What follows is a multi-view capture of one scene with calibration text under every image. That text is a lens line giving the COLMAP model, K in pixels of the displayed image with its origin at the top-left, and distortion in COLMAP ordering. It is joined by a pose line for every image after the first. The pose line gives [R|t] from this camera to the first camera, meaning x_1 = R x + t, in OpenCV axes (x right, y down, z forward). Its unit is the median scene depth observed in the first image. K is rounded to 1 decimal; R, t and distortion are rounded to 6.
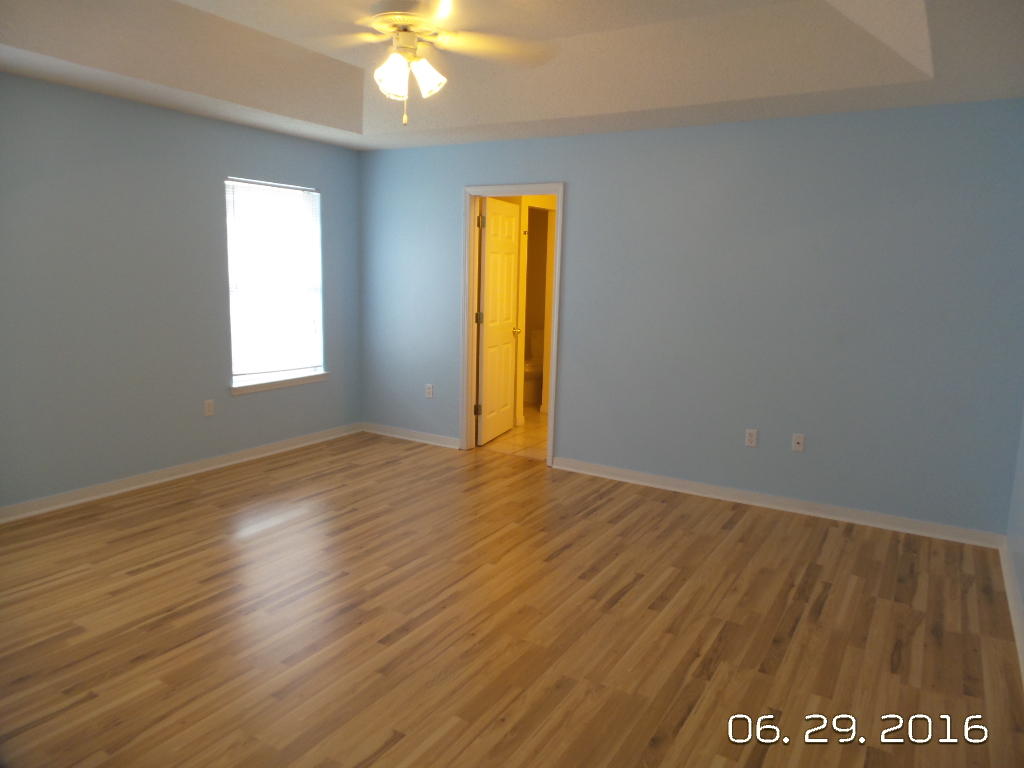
lens RADIAL K [[697.6, 0, 512.1], [0, 697.6, 383.9], [0, 0, 1]] dist [-0.011352, 0.013080]
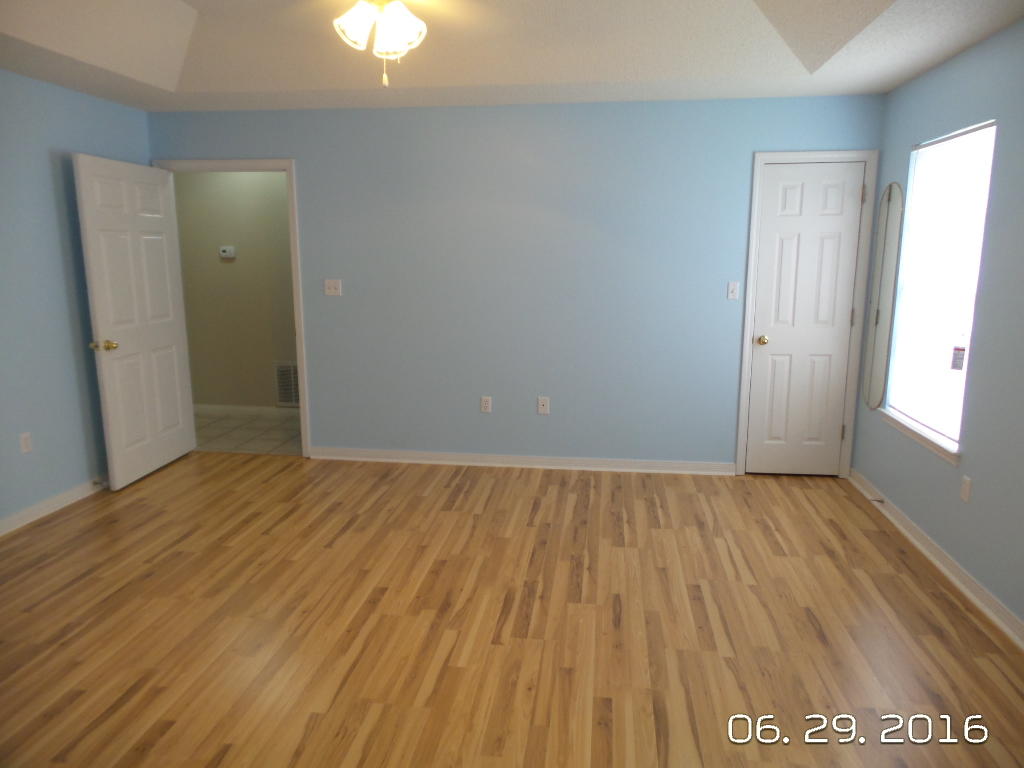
lens RADIAL K [[697.6, 0, 511.8], [0, 697.6, 383.7], [0, 0, 1]] dist [-0.011352, 0.013080]
pose [[-0.912029, 0.048105, -0.407295, 0.064164], [-0.093314, 0.942711, 0.320295, -0.302990], [0.399369, 0.330124, -0.855291, 1.804784]]
